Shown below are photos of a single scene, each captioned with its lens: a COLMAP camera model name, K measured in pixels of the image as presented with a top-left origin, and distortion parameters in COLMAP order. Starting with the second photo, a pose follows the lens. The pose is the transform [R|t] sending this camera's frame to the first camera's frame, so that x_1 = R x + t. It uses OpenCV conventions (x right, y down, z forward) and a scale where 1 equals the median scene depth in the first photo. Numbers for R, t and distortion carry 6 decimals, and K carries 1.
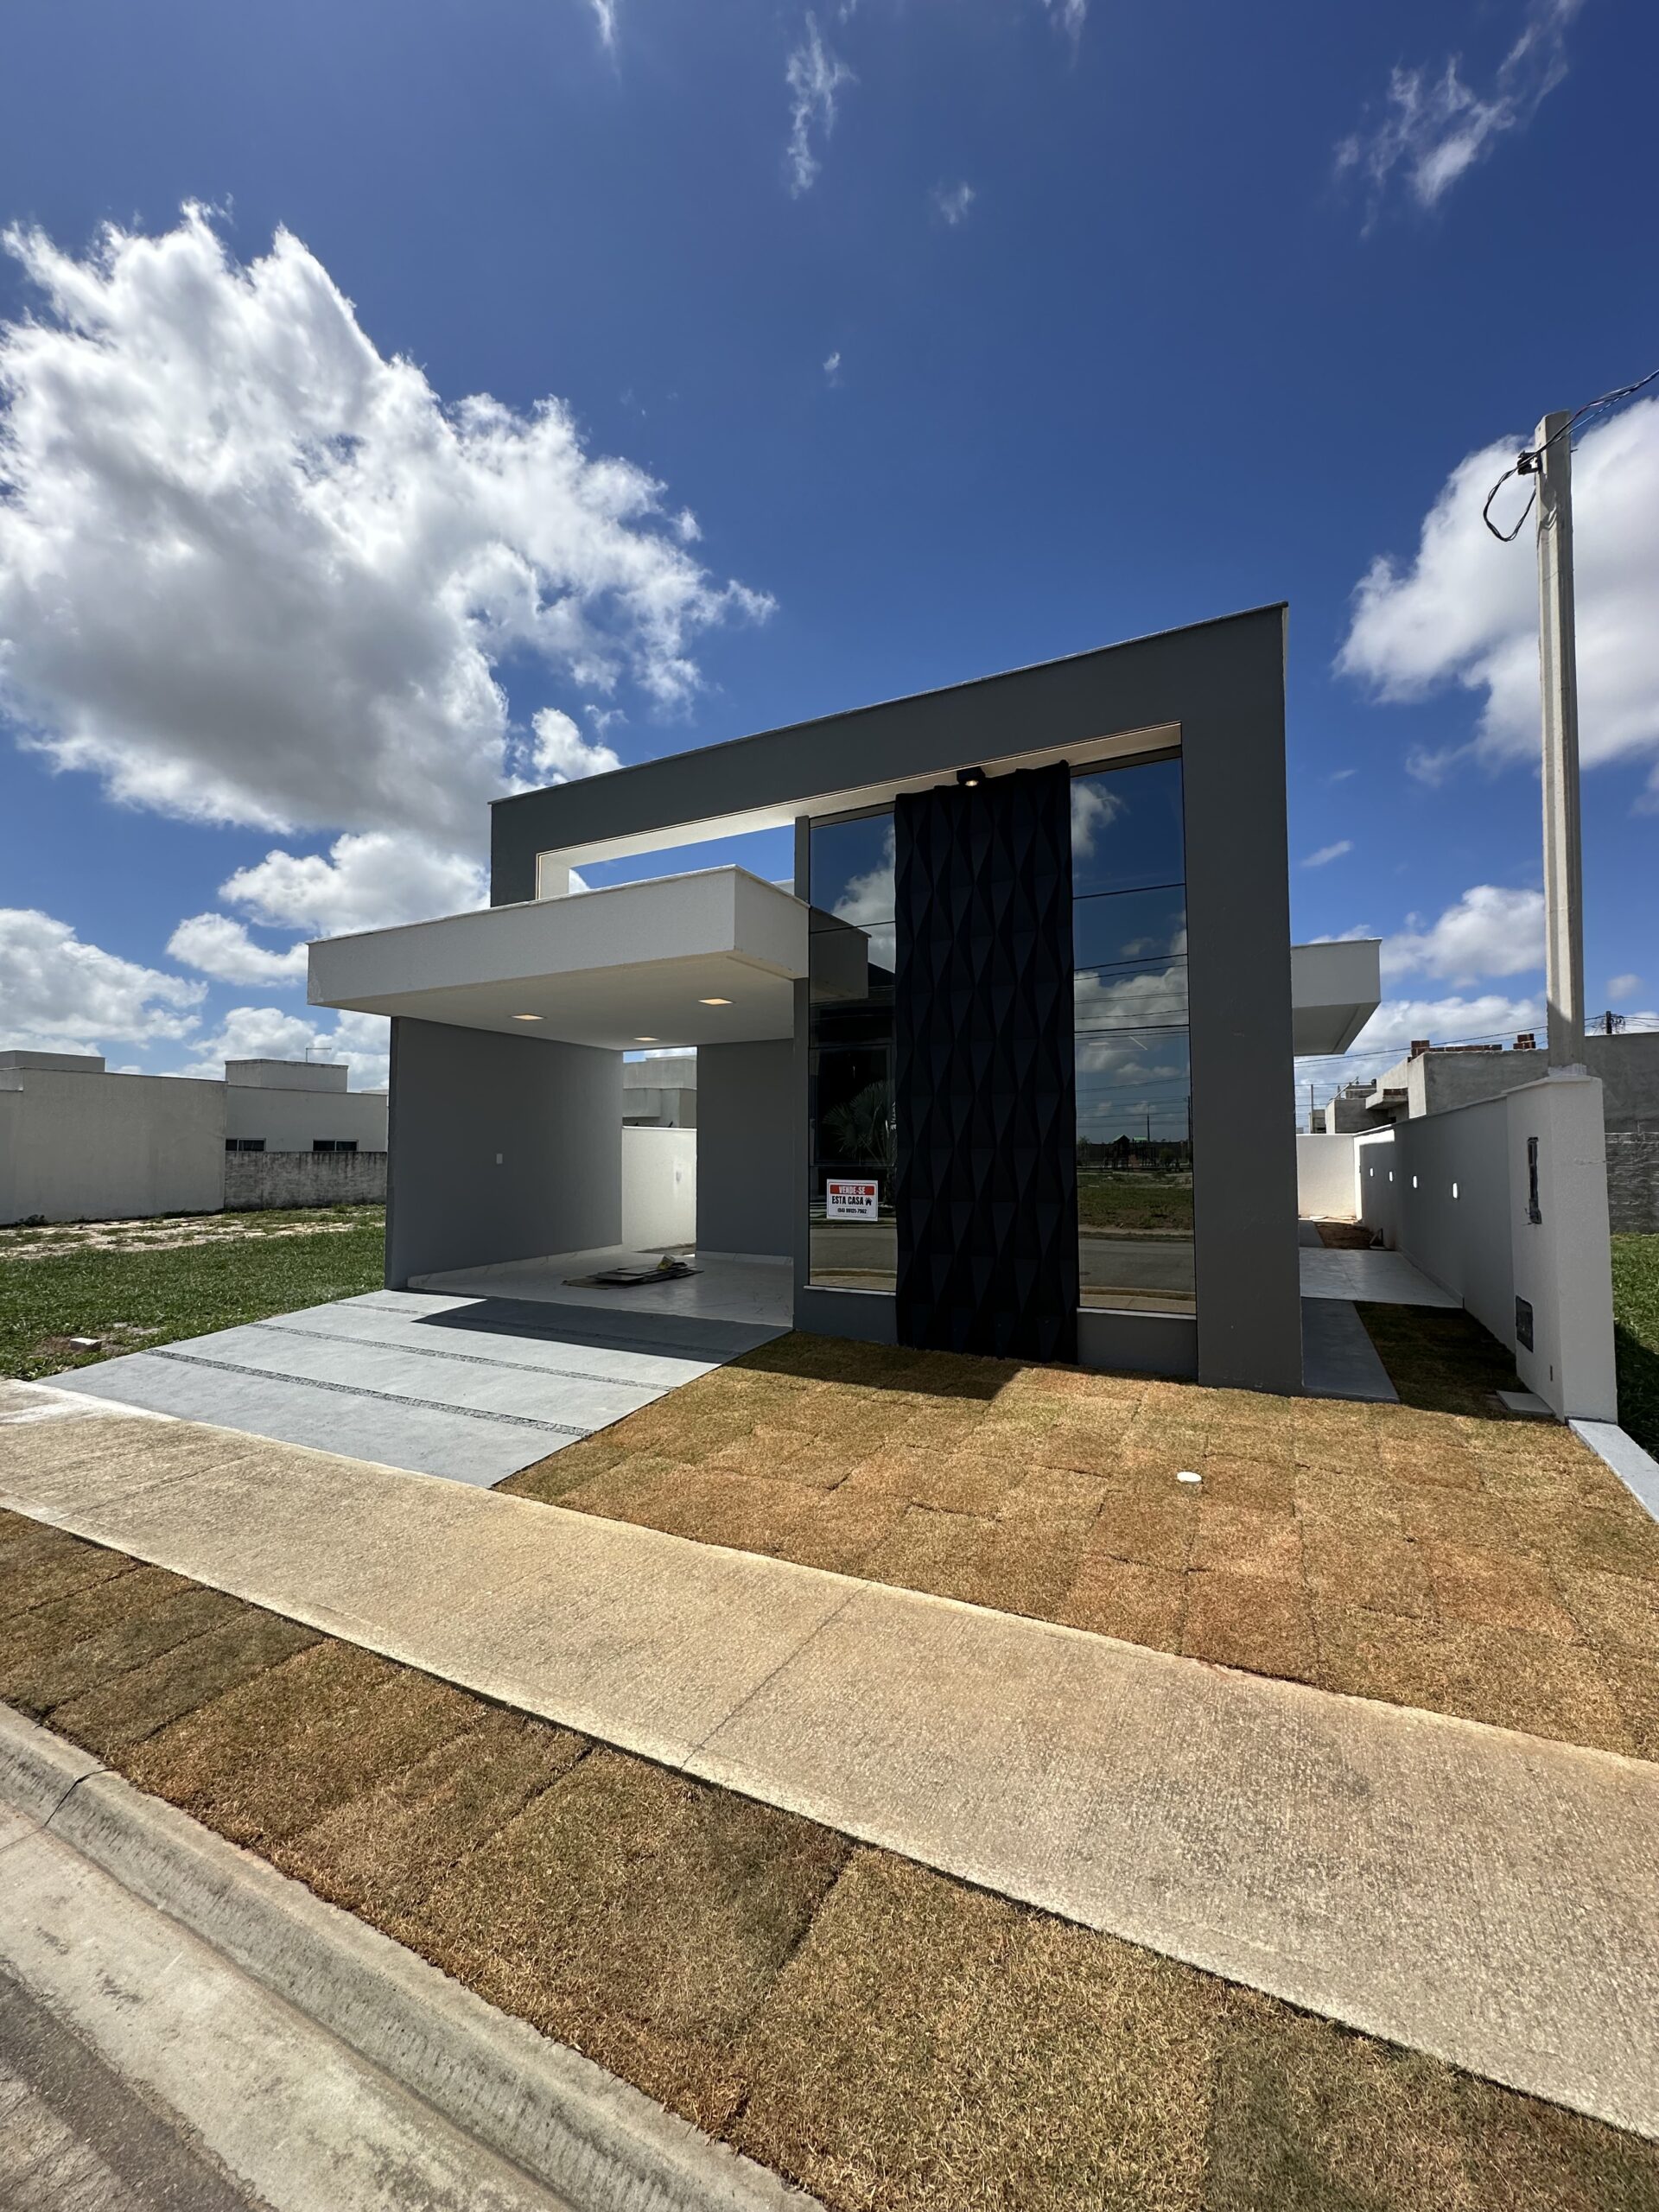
lens RADIAL K [[877.4, 0, 856.5], [0, 877.4, 1132.9], [0, 0, 1]] dist [-0.002510, 0.000318]
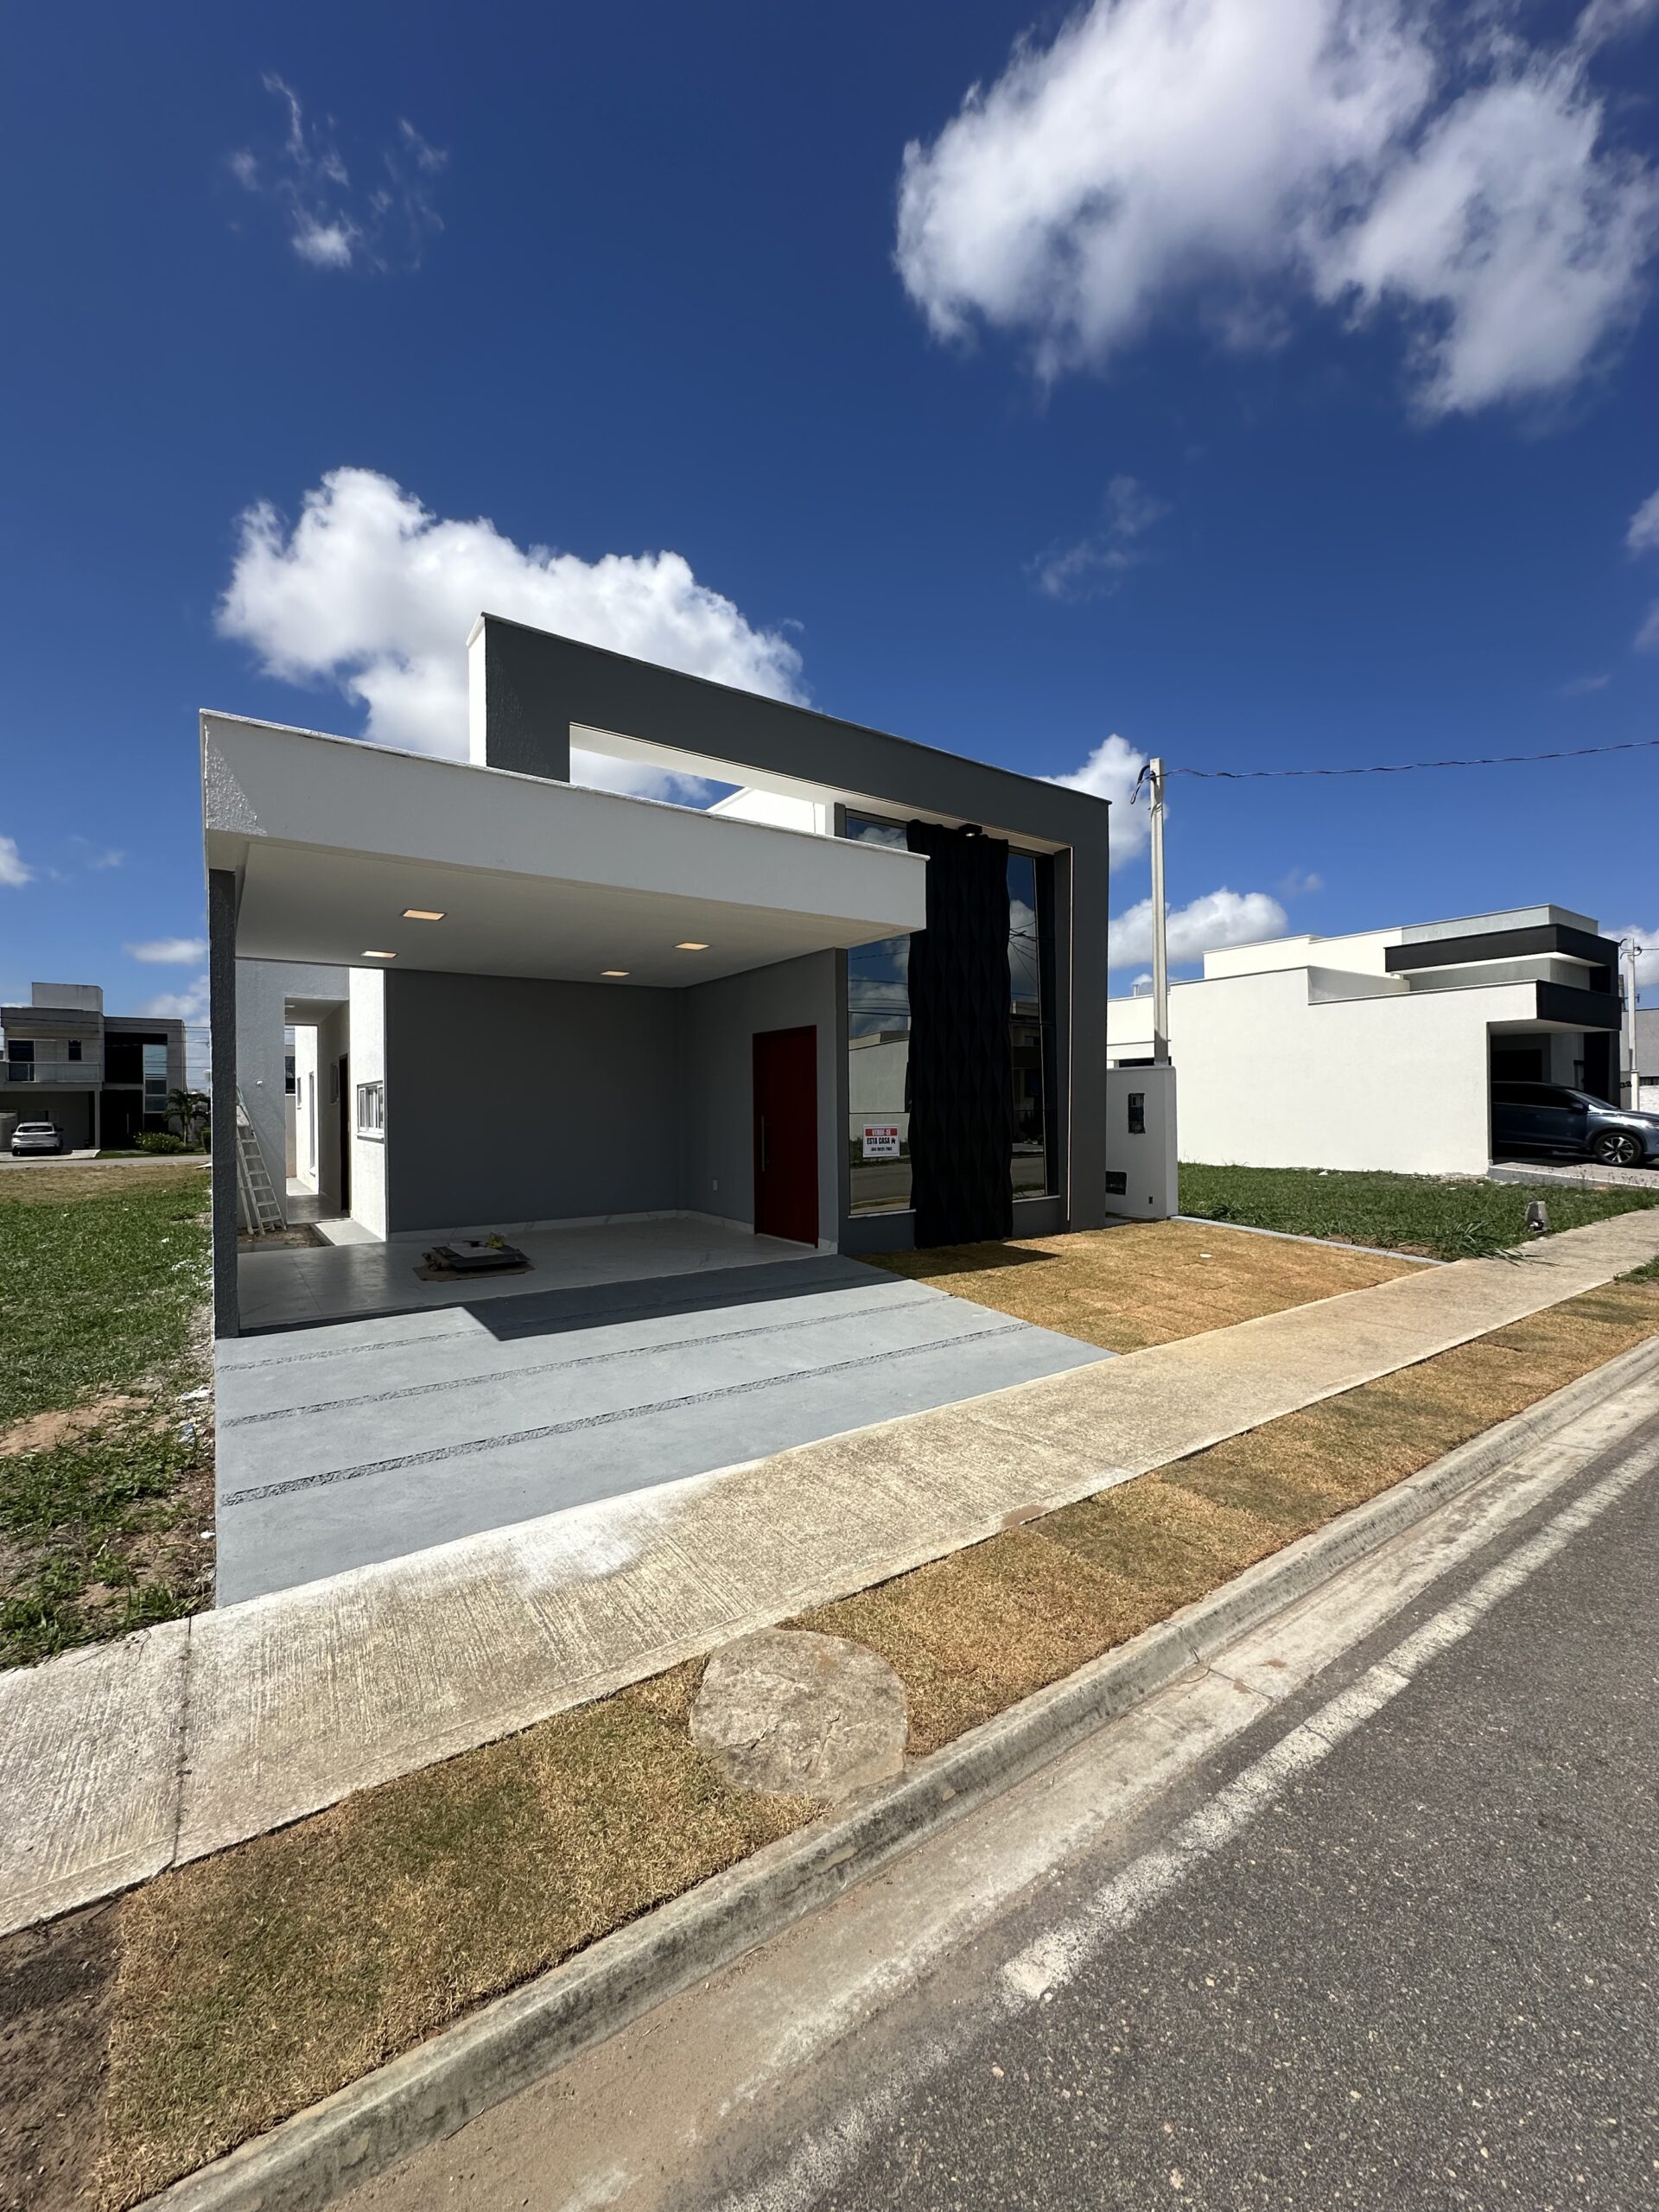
lens RADIAL K [[877.4, 0, 828.6], [0, 877.4, 1103.8], [0, 0, 1]] dist [-0.002510, 0.000318]
pose [[0.477869, 0.000709, 0.878431, -1.348936], [0.001915, 0.999996, -0.001849, 0.035040], [-0.878429, 0.002566, 0.477866, 0.594991]]
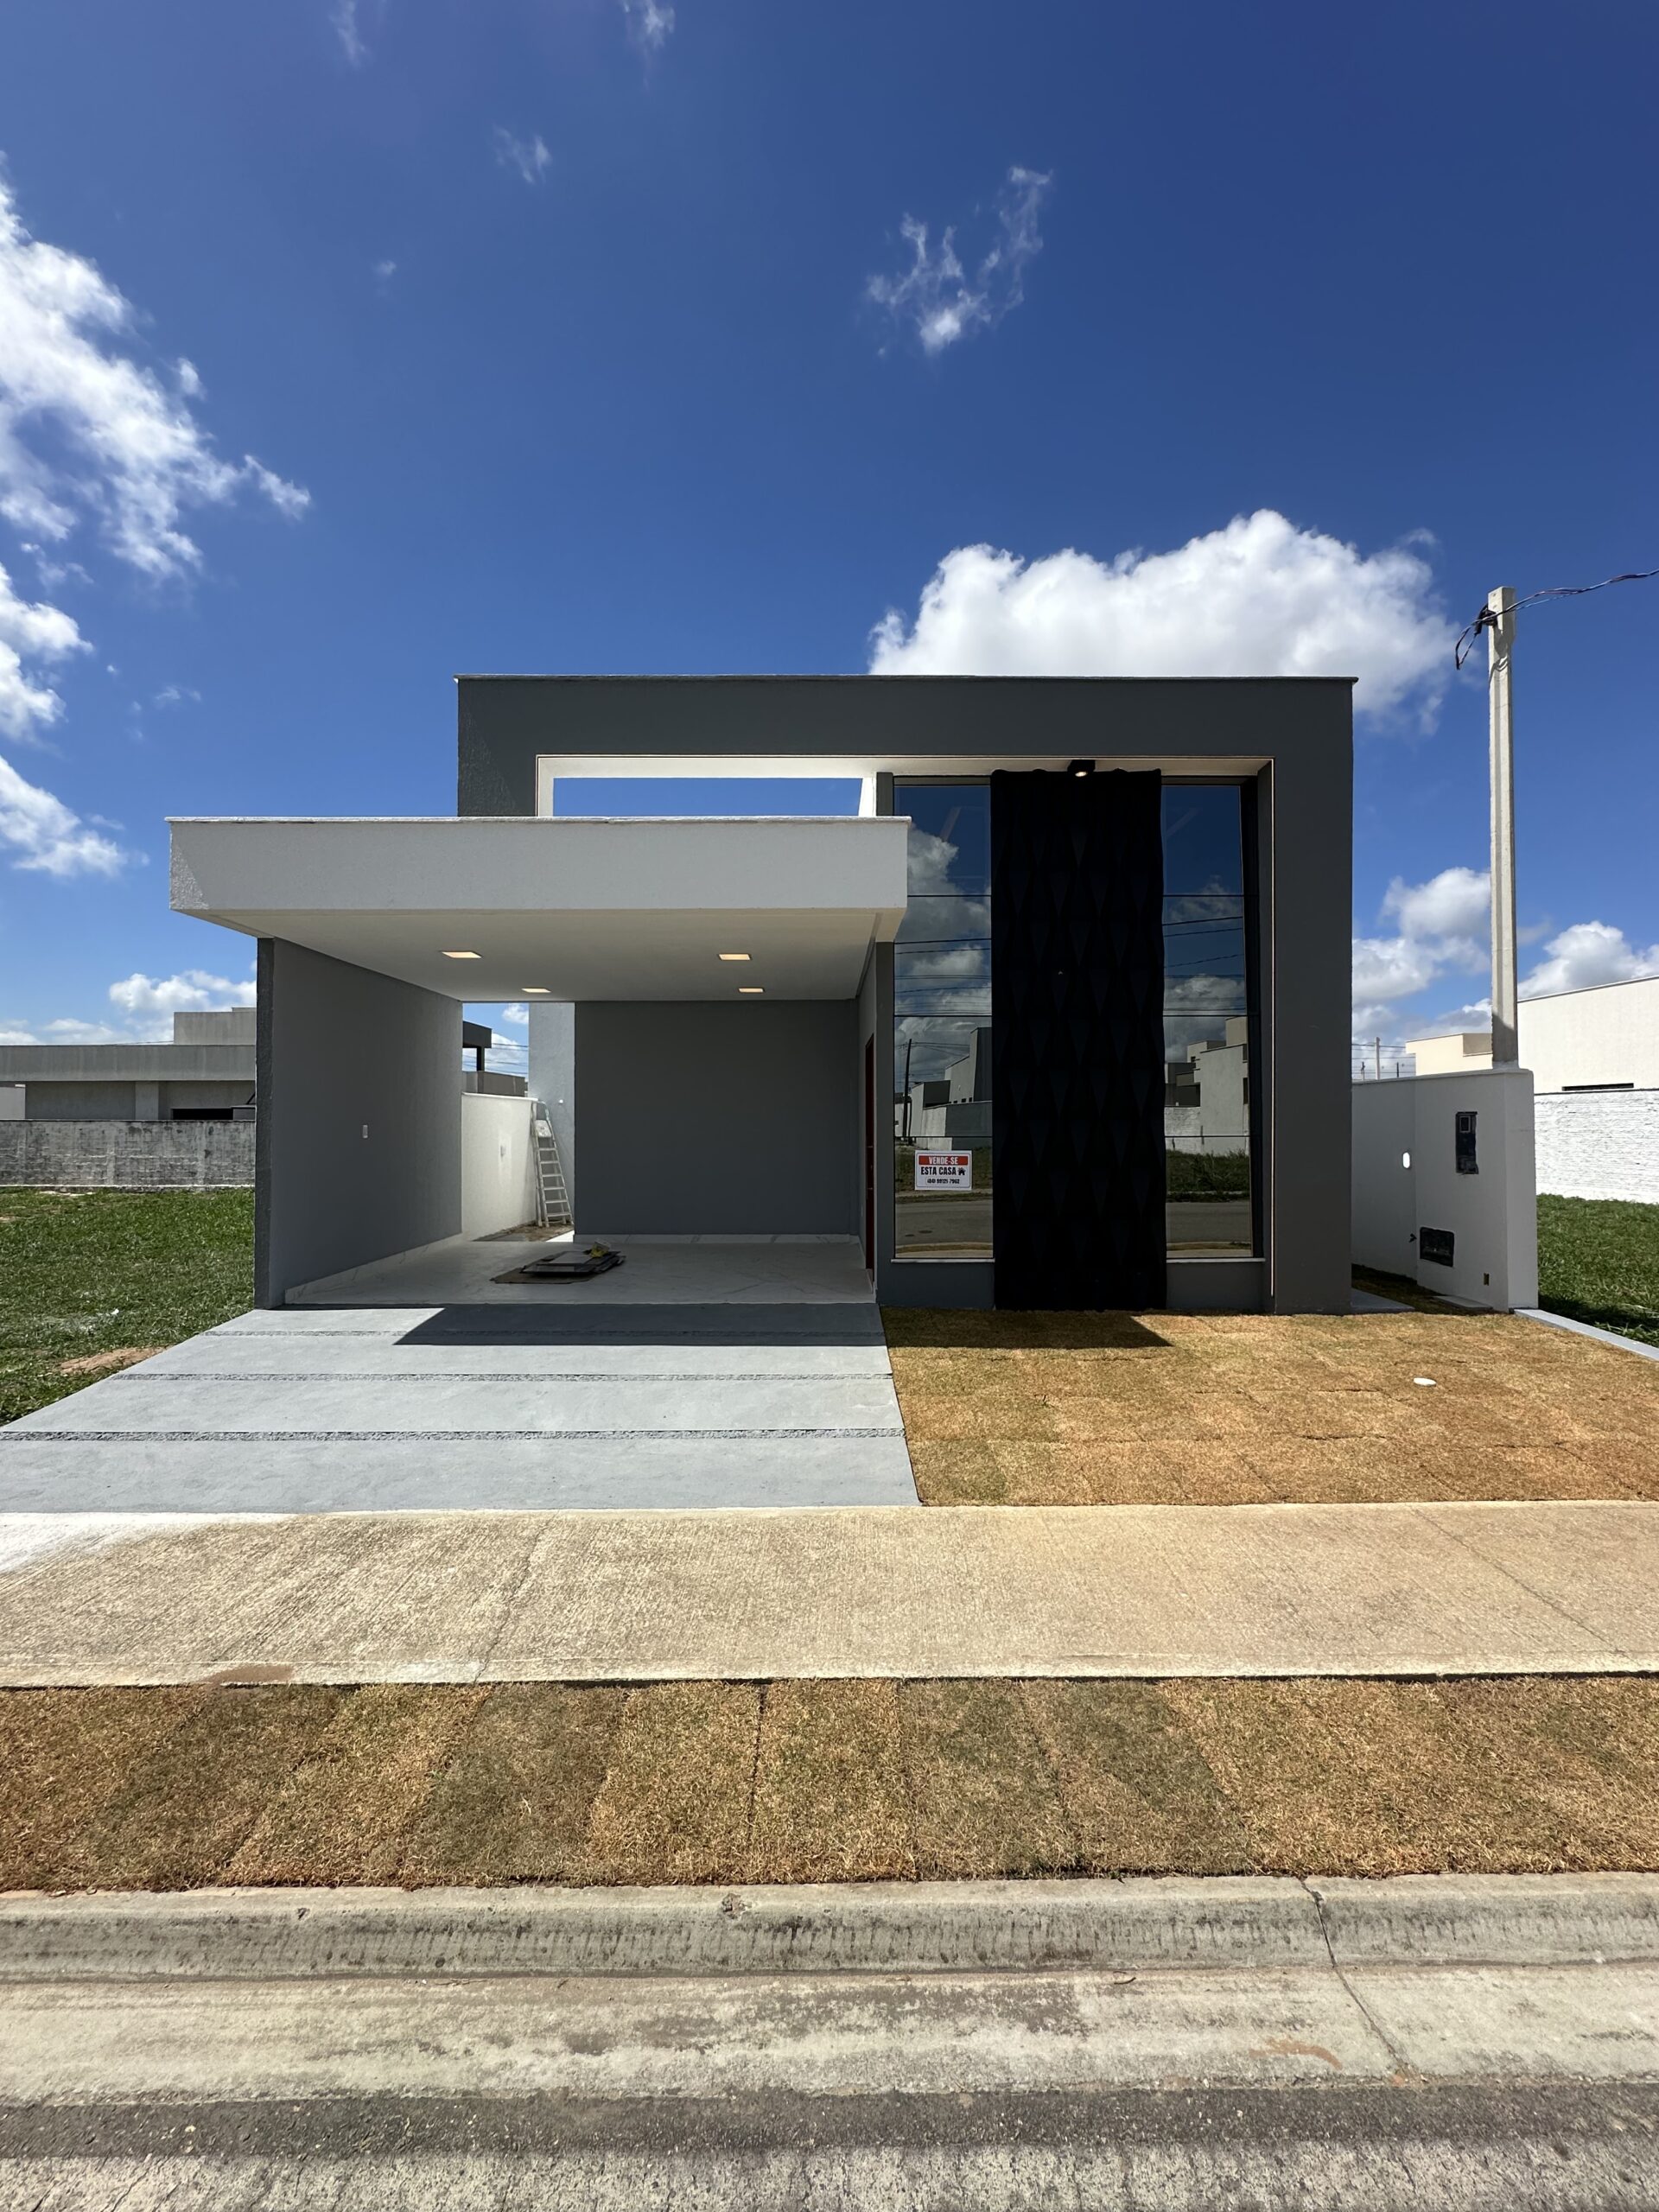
lens RADIAL K [[877.4, 0, 834.2], [0, 877.4, 1105.4], [0, 0, 1]] dist [-0.002510, 0.000318]
pose [[0.891825, 0.010215, 0.452265, -0.692461], [-0.004513, 0.999896, -0.013686, 0.021631], [-0.452358, 0.010165, 0.891778, 0.212295]]
